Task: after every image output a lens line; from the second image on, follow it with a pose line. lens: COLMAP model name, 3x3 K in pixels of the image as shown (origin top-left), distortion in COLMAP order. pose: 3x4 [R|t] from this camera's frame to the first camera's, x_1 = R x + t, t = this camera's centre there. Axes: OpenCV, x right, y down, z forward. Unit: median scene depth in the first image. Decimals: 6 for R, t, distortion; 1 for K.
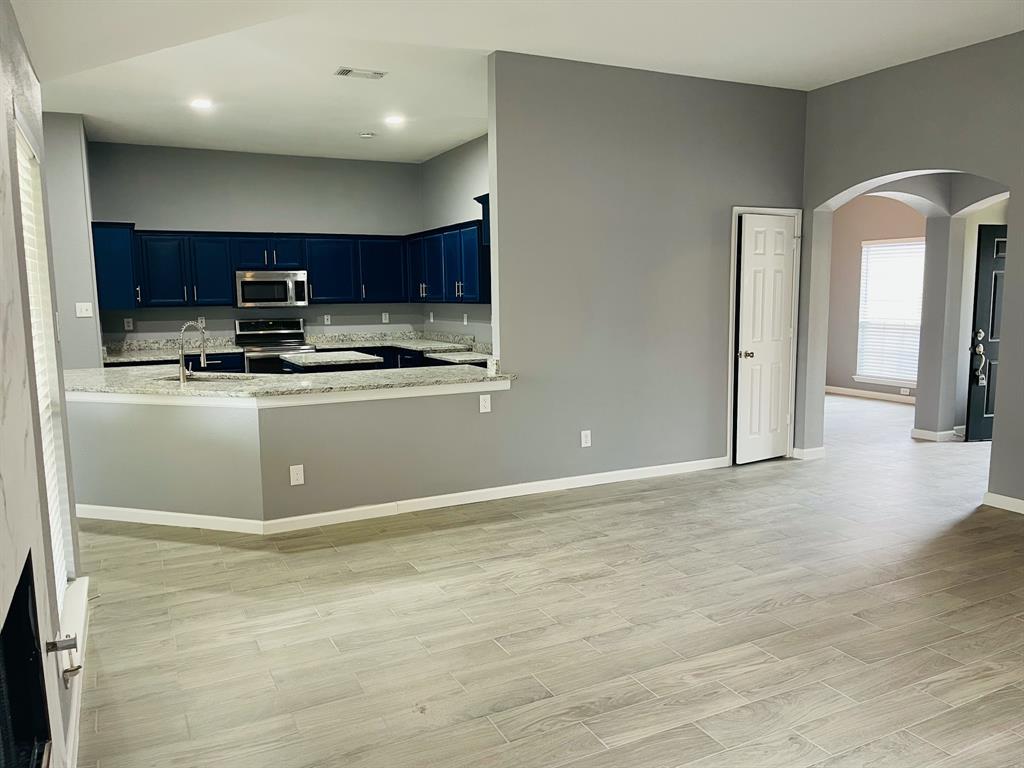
lens RADIAL K [[778.1, 0, 512.0], [0, 778.1, 384.0], [0, 0, 1]] dist [0.084911, -0.135199]
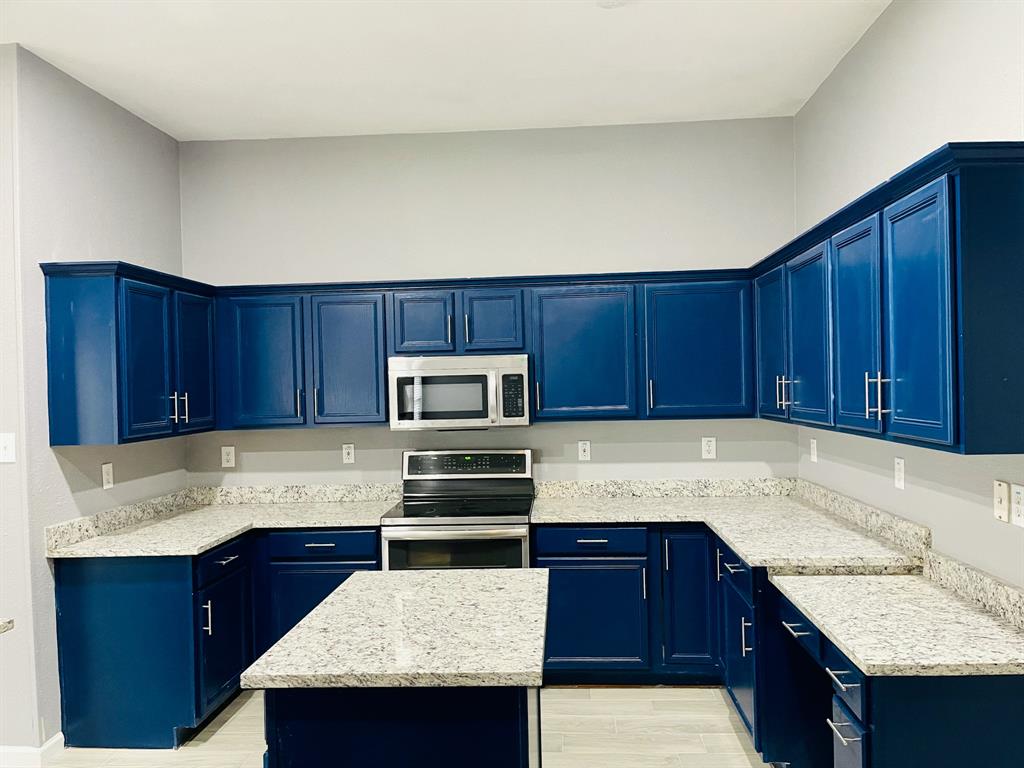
lens RADIAL K [[774.9, 0, 521.1], [0, 774.9, 392.2], [0, 0, 1]] dist [0.090589, -0.130616]
pose [[0.868739, -0.000529, -0.495270, -0.033398], [-0.046862, 0.995425, -0.083261, -0.084690], [0.493048, 0.095541, 0.864740, 0.616774]]
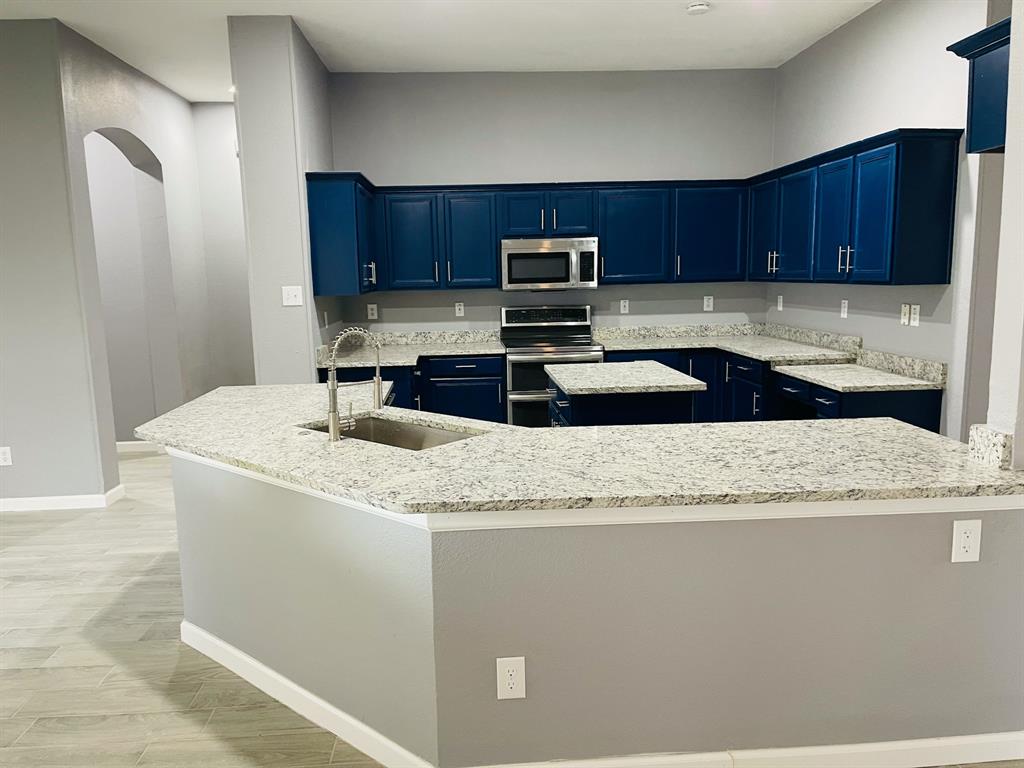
lens RADIAL K [[777.6, 0, 503.4], [0, 777.6, 398.7], [0, 0, 1]] dist [0.080976, -0.125417]
pose [[0.919822, 0.057873, -0.388044, -0.064702], [-0.037649, 0.997517, 0.059525, -0.041009], [0.390525, -0.040143, 0.919717, 0.338539]]
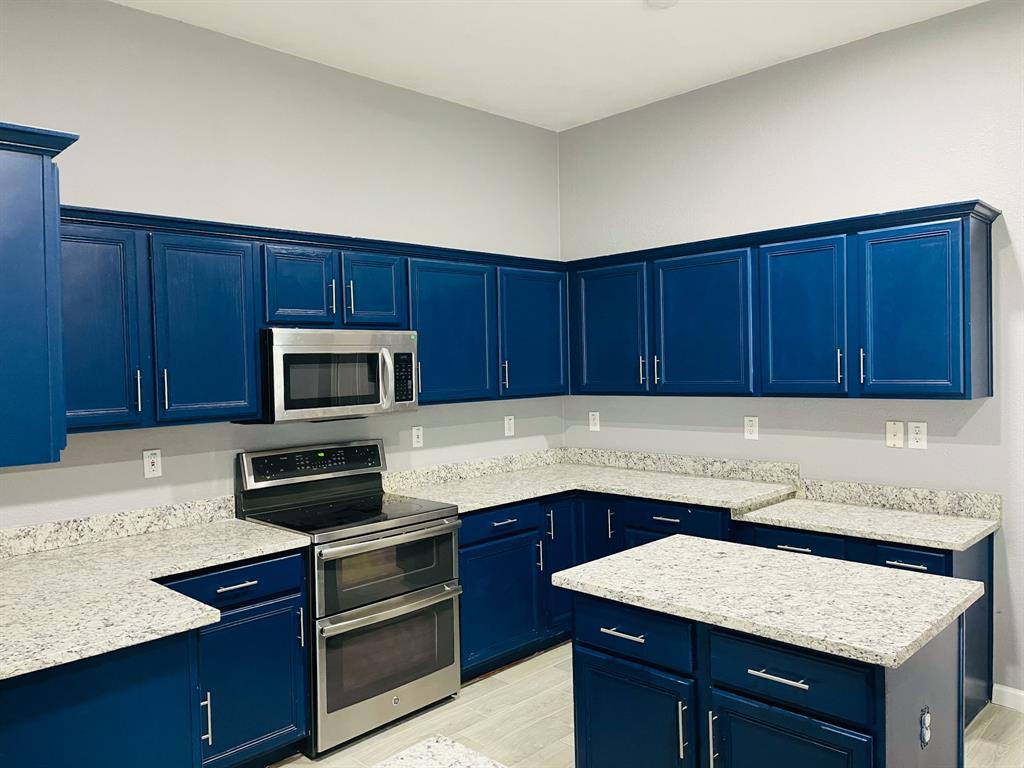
lens RADIAL K [[771.4, 0, 512.0], [0, 771.4, 384.0], [0, 0, 1]] dist [0.083722, -0.099366]
pose [[0.945355, -0.019319, 0.325471, -0.365181], [0.051317, 0.994617, -0.090018, -0.076895], [-0.321980, 0.101801, 0.941257, 0.610659]]
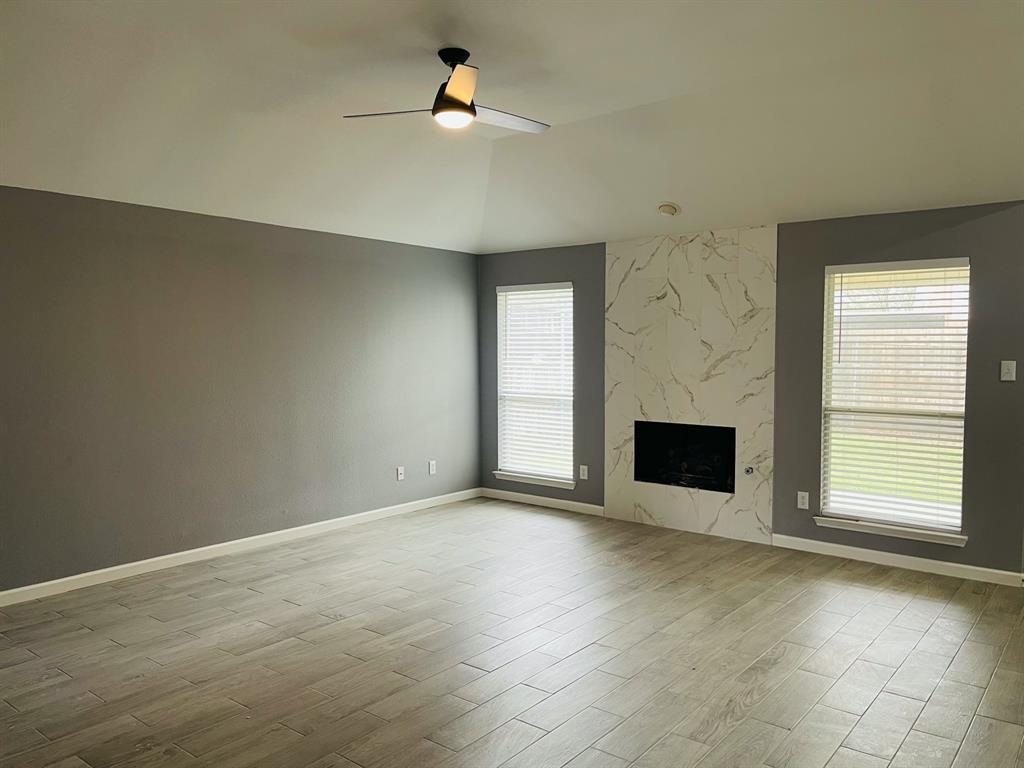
lens RADIAL K [[759.9, 0, 512.0], [0, 759.9, 384.0], [0, 0, 1]] dist [0.075355, -0.116018]
pose [[-0.908869, 0.039716, -0.415187, 0.333947], [-0.034155, 0.985025, 0.168993, -0.101977], [0.415681, 0.167773, -0.893902, 0.764121]]
